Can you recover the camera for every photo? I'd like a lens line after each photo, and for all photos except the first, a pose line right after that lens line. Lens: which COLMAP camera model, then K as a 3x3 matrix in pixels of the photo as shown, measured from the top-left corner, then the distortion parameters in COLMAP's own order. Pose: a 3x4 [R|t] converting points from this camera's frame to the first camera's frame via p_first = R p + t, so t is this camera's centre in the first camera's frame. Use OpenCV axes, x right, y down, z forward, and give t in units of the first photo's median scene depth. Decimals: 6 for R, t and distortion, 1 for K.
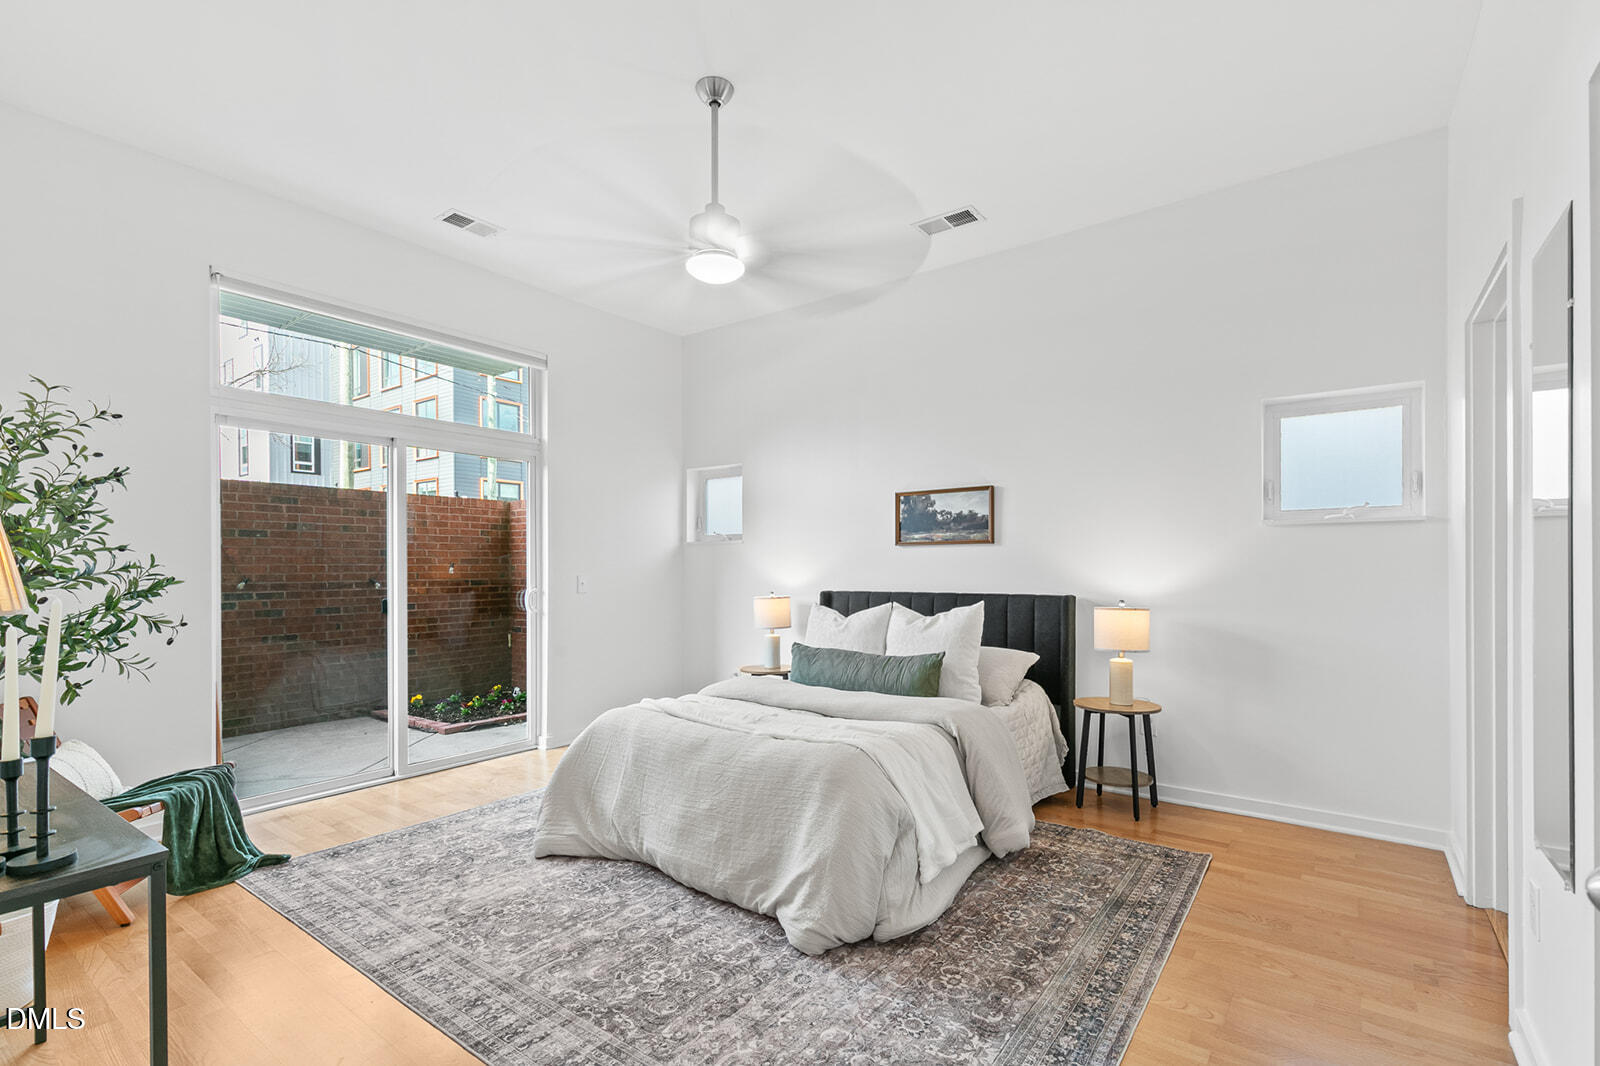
lens RADIAL K [[726.1, 0, 816.3], [0, 726.1, 568.6], [0, 0, 1]] dist [0.007687, -0.002406]
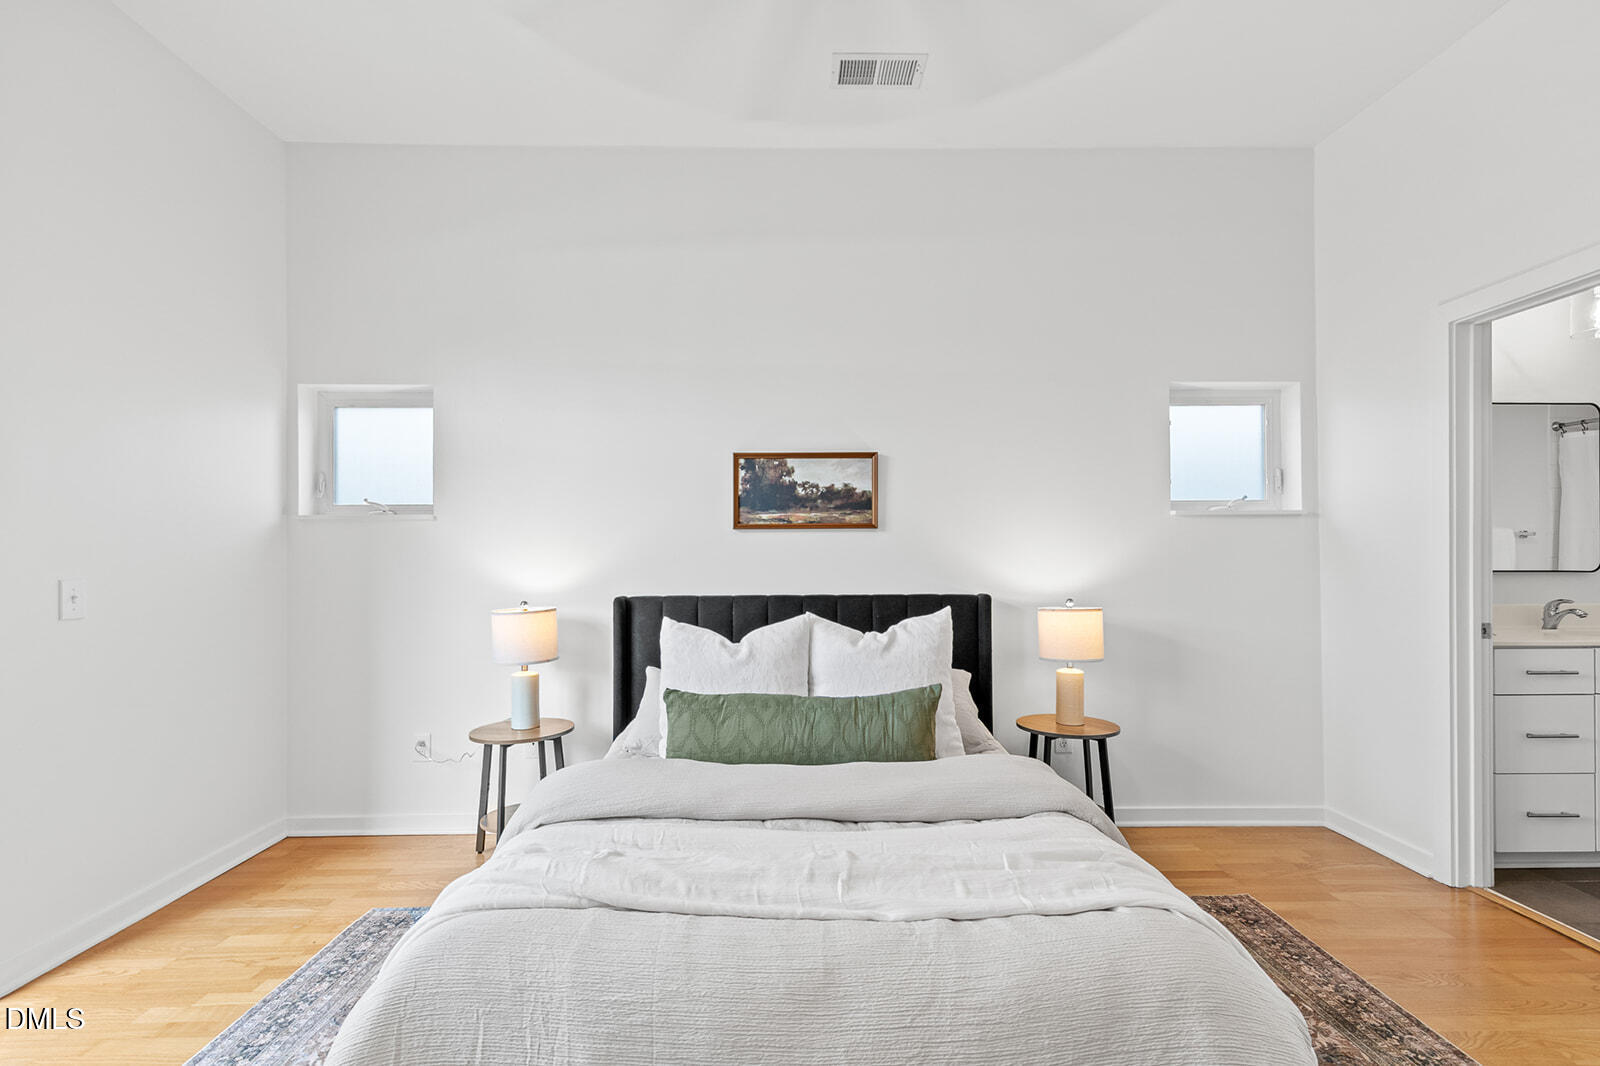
lens RADIAL K [[726.1, 0, 821.9], [0, 726.1, 558.7], [0, 0, 1]] dist [0.007687, -0.002406]
pose [[0.798105, -0.000094, 0.602518, -0.258913], [0.002644, 0.999991, -0.003345, -0.000836], [-0.602513, 0.004263, 0.798098, 0.422560]]
